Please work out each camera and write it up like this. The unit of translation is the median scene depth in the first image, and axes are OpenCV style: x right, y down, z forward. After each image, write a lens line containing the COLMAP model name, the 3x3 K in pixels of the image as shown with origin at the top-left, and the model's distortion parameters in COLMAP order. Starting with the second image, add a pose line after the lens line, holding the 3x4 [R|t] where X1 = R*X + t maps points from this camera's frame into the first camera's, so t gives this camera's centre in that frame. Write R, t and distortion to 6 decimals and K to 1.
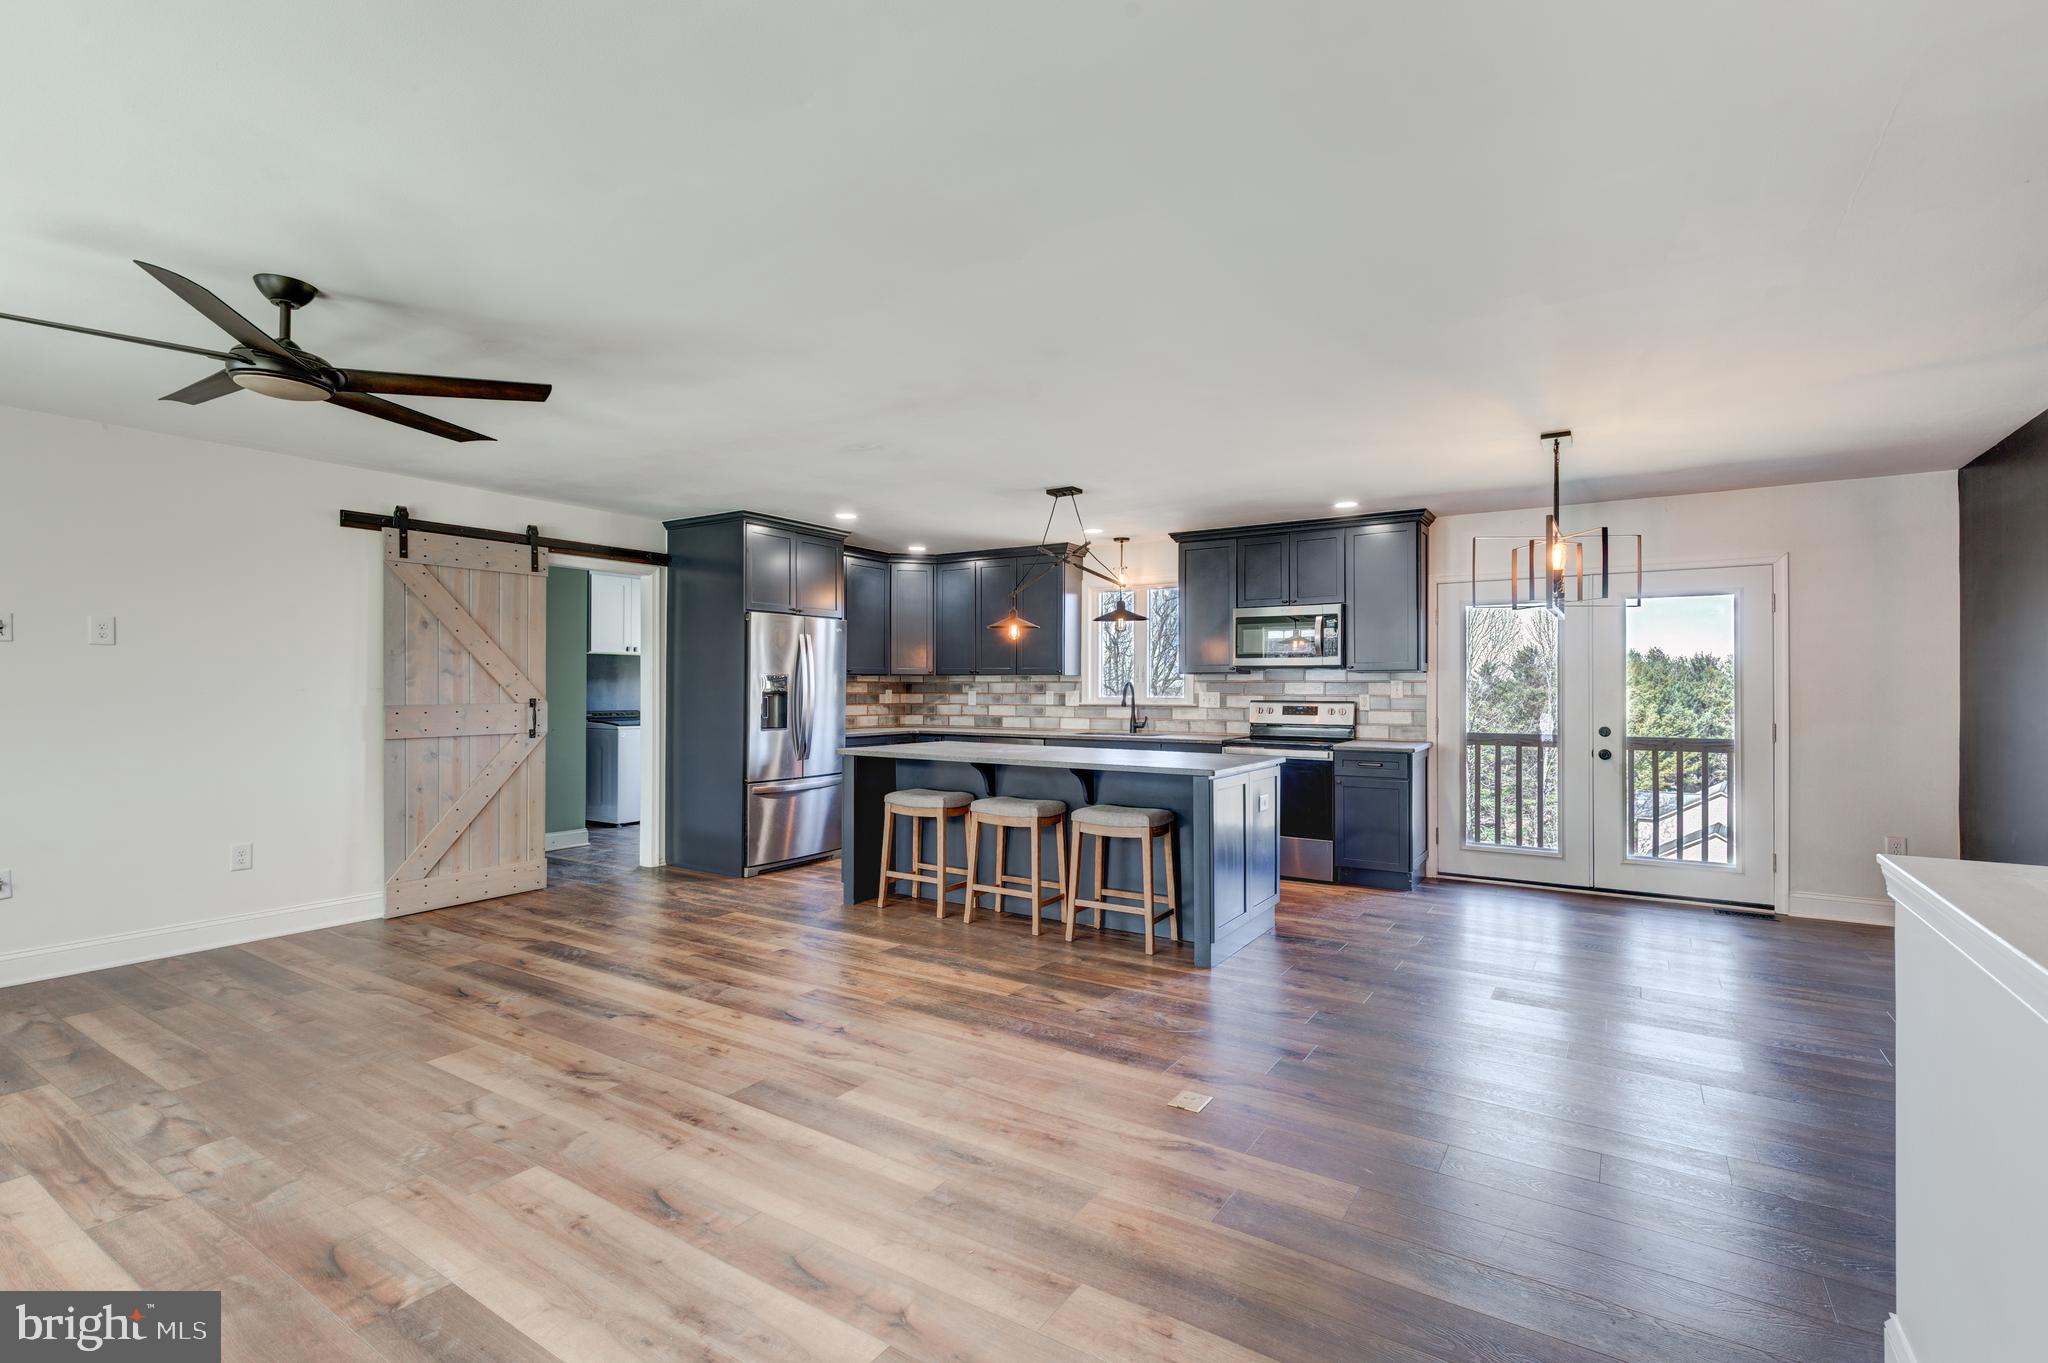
lens RADIAL K [[941.6, 0, 1030.5], [0, 941.6, 673.6], [0, 0, 1]] dist [0.008237, -0.002976]
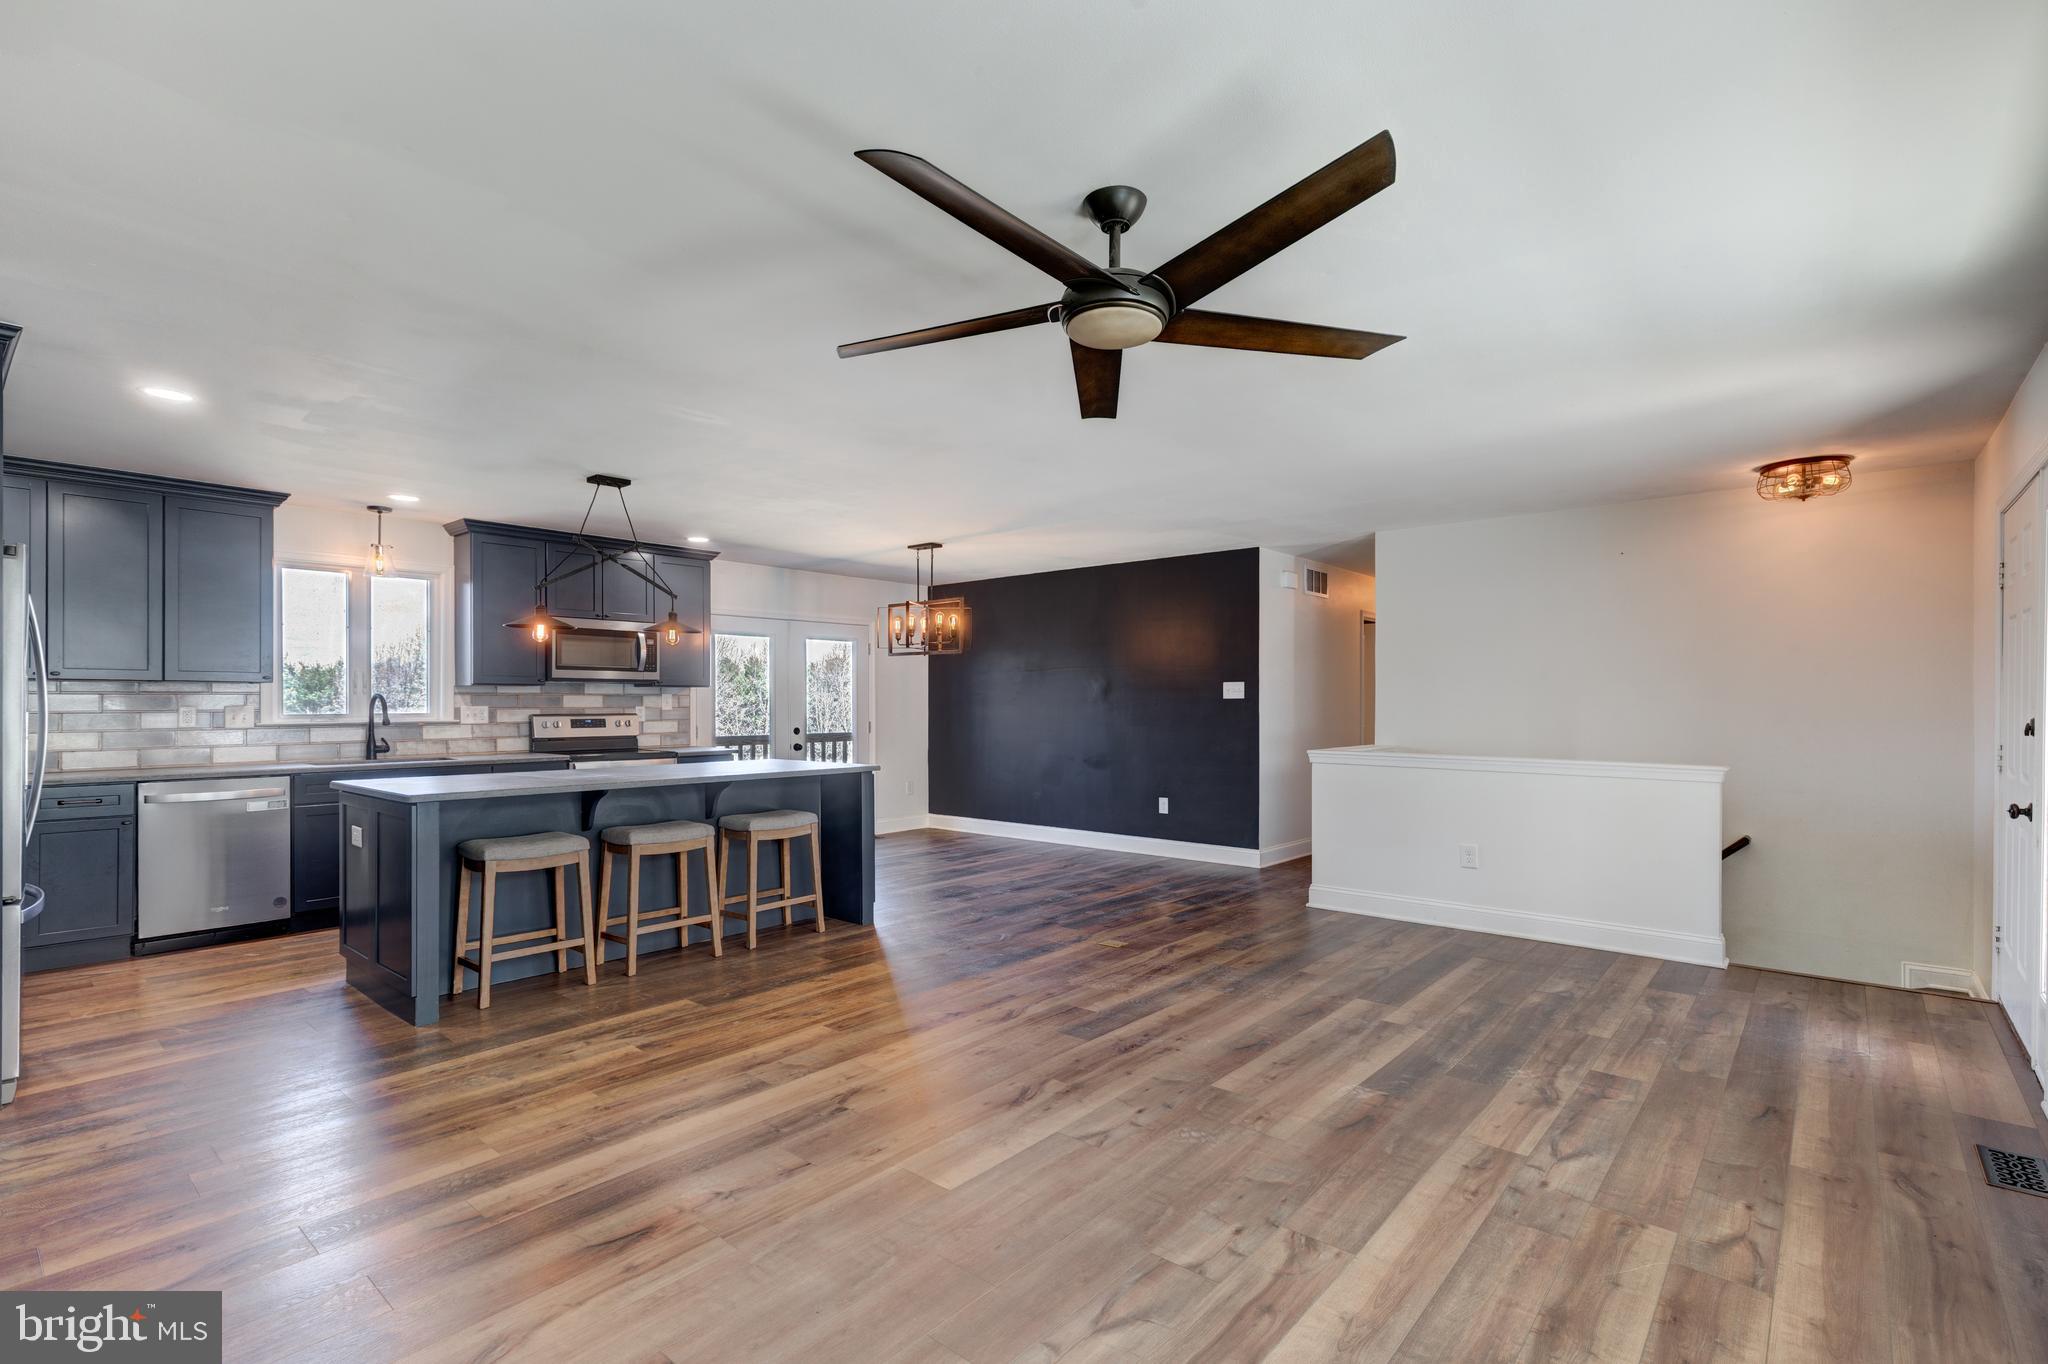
lens RADIAL K [[941.6, 0, 1037.9], [0, 941.6, 698.4], [0, 0, 1]] dist [0.008237, -0.002976]
pose [[0.130319, -0.000359, 0.991472, -1.028365], [-0.014021, 0.999899, 0.002205, 0.005587], [-0.991373, -0.014189, 0.130301, 0.616049]]
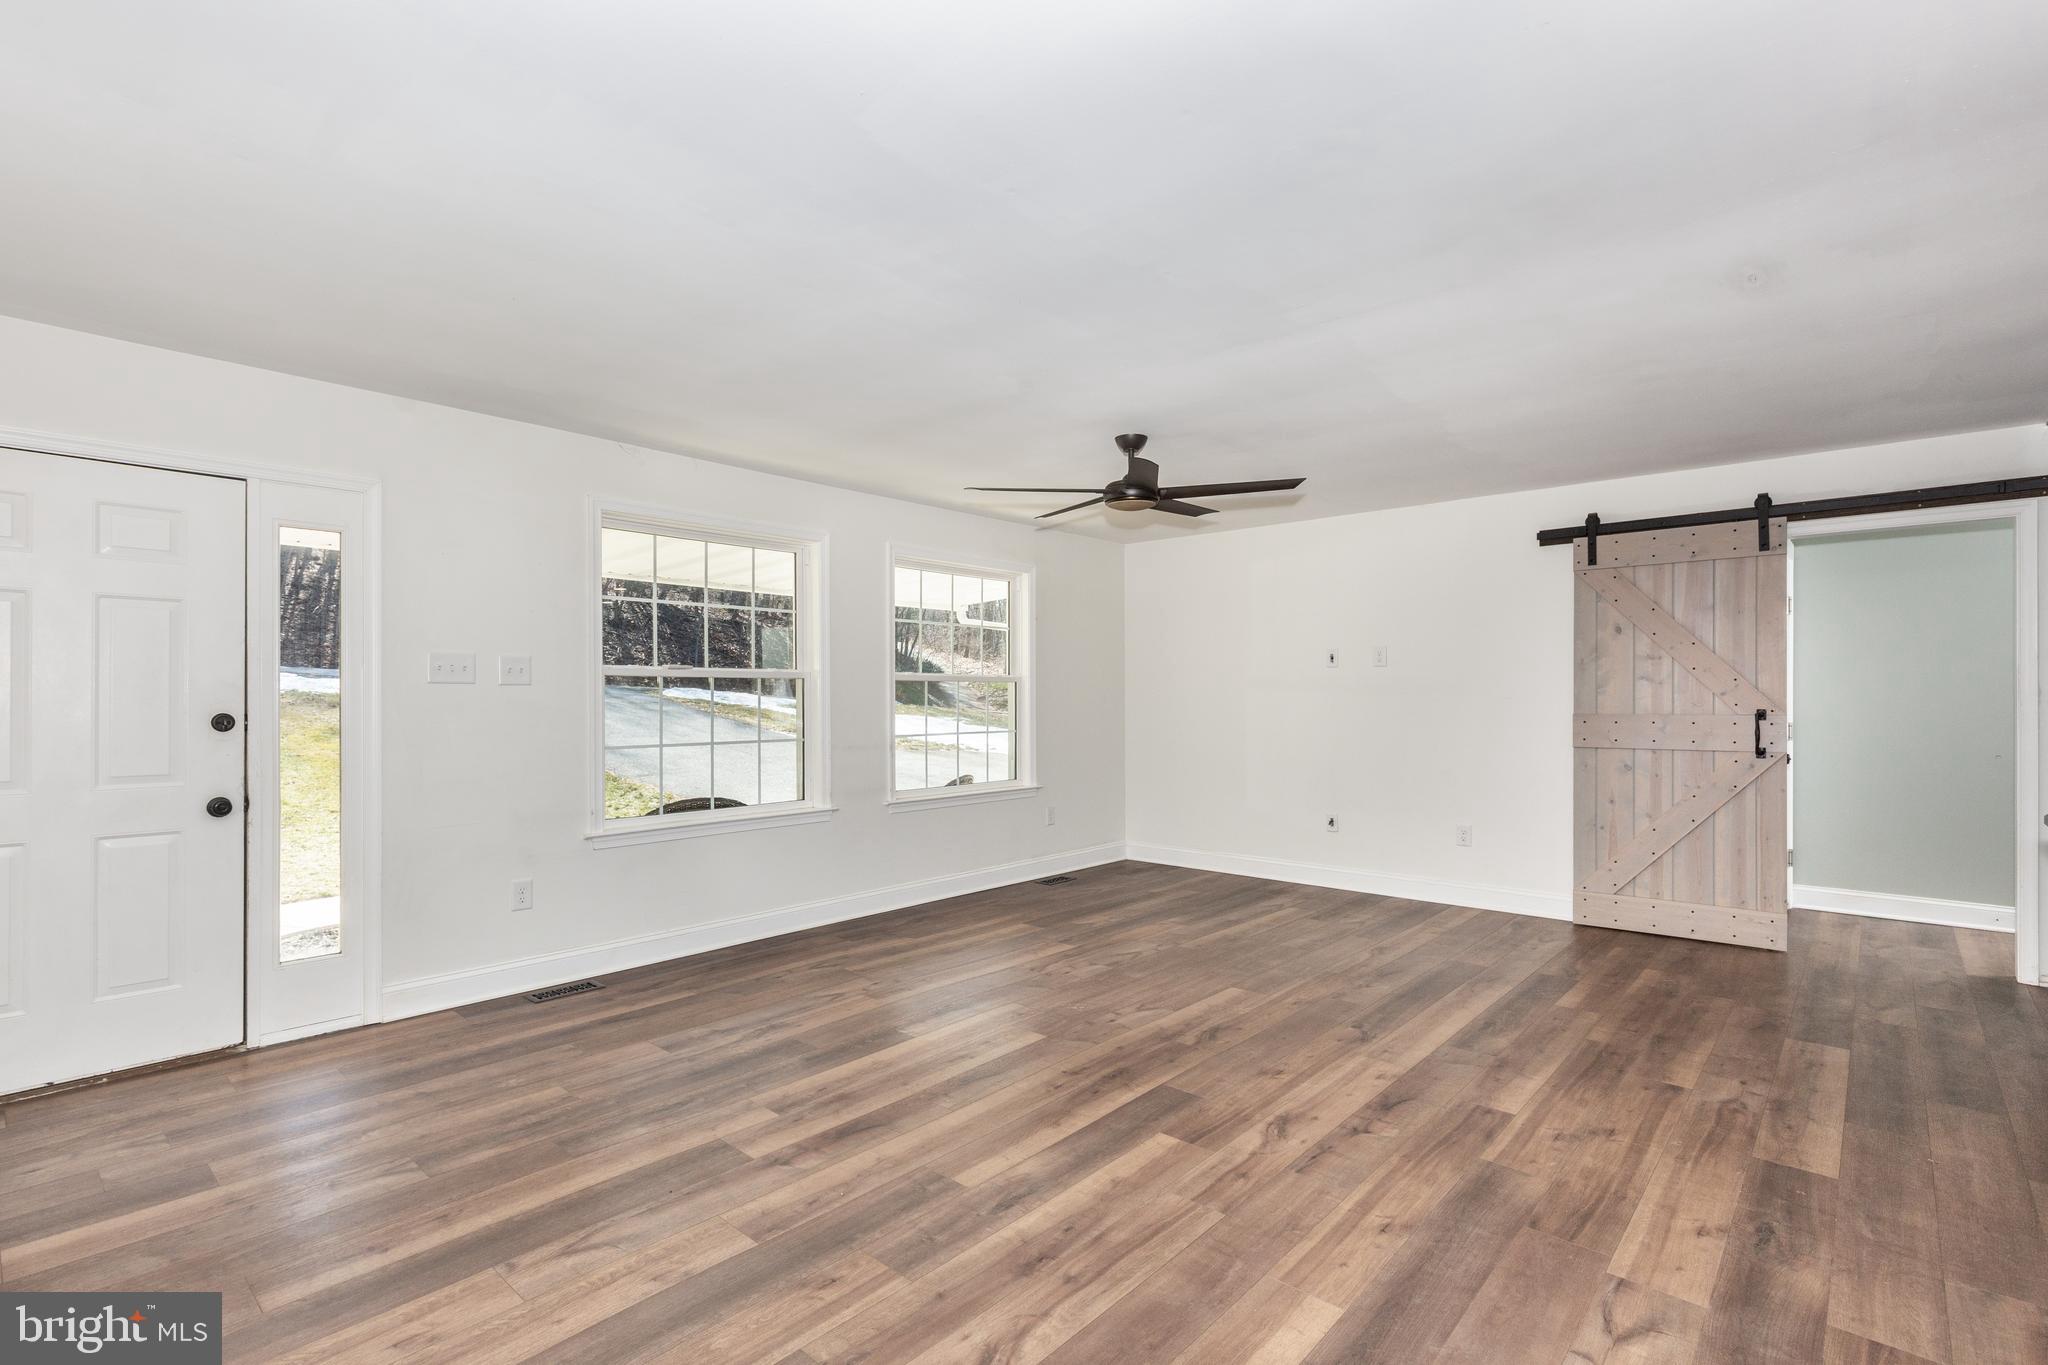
lens RADIAL K [[941.6, 0, 1018.0], [0, 941.6, 696.6], [0, 0, 1]] dist [0.008237, -0.002976]
pose [[-0.165275, -0.004128, -0.986239, 0.499642], [0.017074, 0.999829, -0.007047, 0.014313], [0.986100, -0.018004, -0.165177, 0.689094]]
